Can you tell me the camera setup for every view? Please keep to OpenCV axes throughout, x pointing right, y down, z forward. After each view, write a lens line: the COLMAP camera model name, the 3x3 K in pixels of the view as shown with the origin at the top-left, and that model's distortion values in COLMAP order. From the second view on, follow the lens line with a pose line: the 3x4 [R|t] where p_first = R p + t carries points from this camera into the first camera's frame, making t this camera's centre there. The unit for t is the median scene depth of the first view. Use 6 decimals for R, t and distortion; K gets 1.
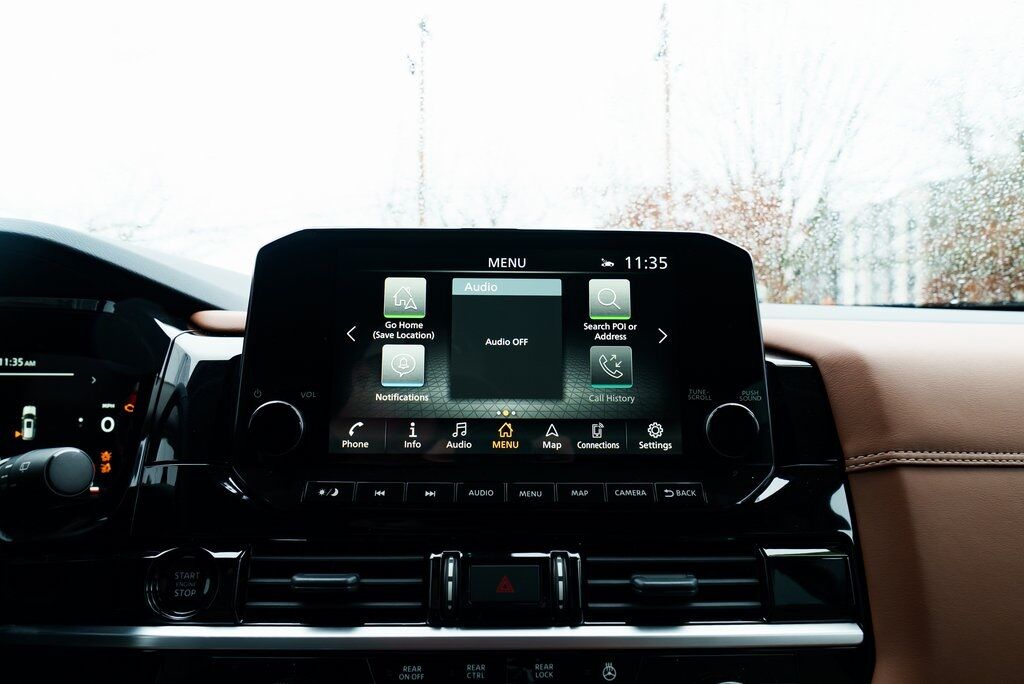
lens RADIAL K [[700.2, 0, 509.0], [0, 700.2, 345.6], [0, 0, 1]] dist [-0.024868, 0.018174]
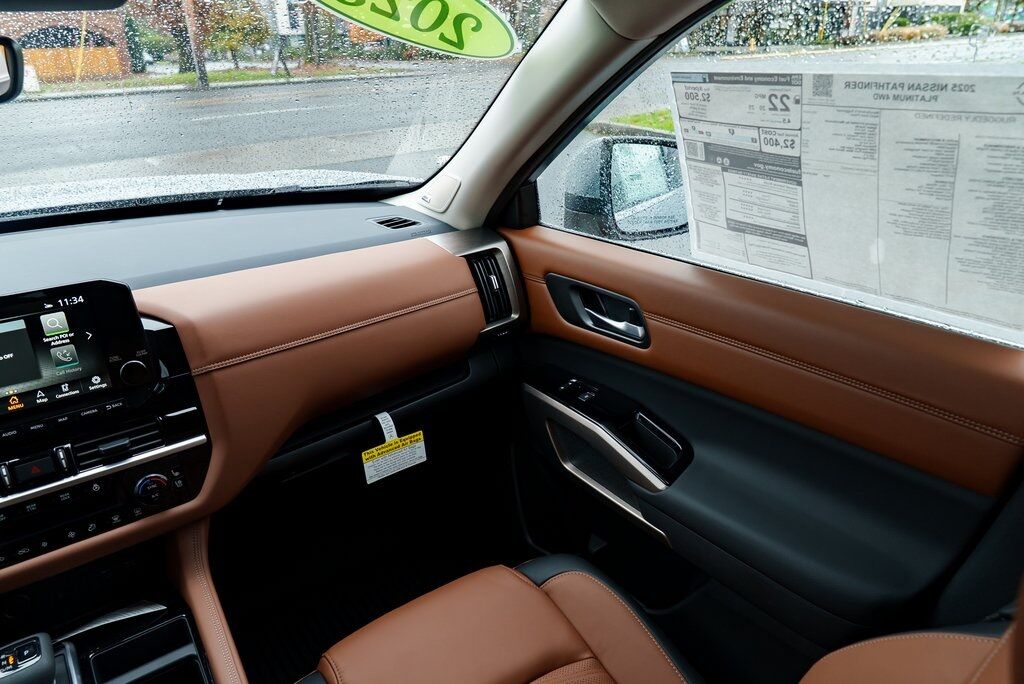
lens RADIAL K [[700.2, 0, 512.6], [0, 700.2, 348.9], [0, 0, 1]] dist [-0.024868, 0.018174]
pose [[0.810689, -0.251399, 0.528755, 0.139980], [0.026348, 0.917869, 0.396008, -0.770874], [-0.584884, -0.307108, 0.750730, -1.306007]]
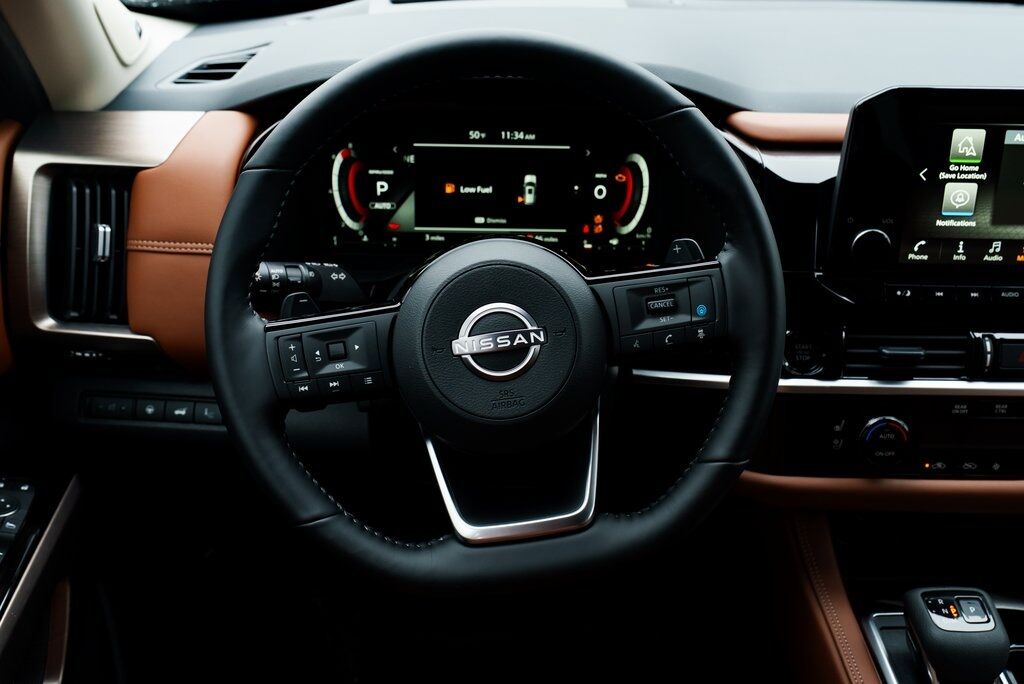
lens RADIAL K [[1114.1, 0, 518.3], [0, 1114.1, 349.1], [0, 0, 1]] dist [0.019153, 0.000000]
pose [[0.999586, 0.013899, 0.025190, -1.036536], [-0.023919, 0.888025, 0.459172, -0.670763], [-0.015987, -0.459585, 0.887990, -0.989007]]
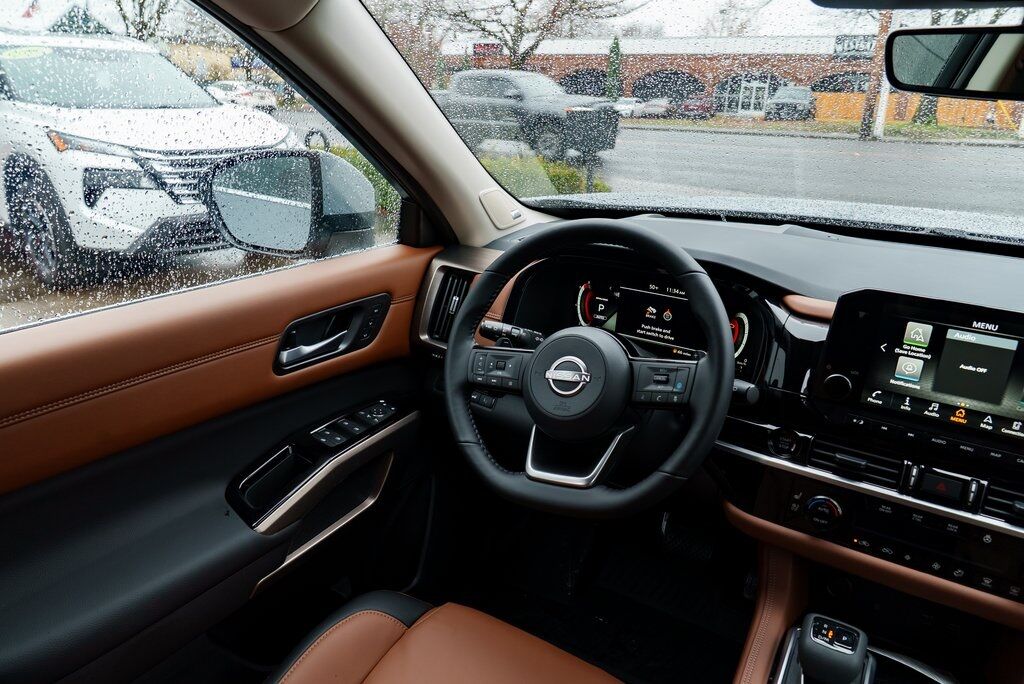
lens RADIAL K [[700.2, 0, 511.8], [0, 700.2, 351.0], [0, 0, 1]] dist [-0.024868, 0.018174]
pose [[0.843128, 0.215919, -0.492458, -0.141168], [-0.036239, 0.936571, 0.348599, -0.664373], [0.536491, -0.276067, 0.797474, -1.154565]]
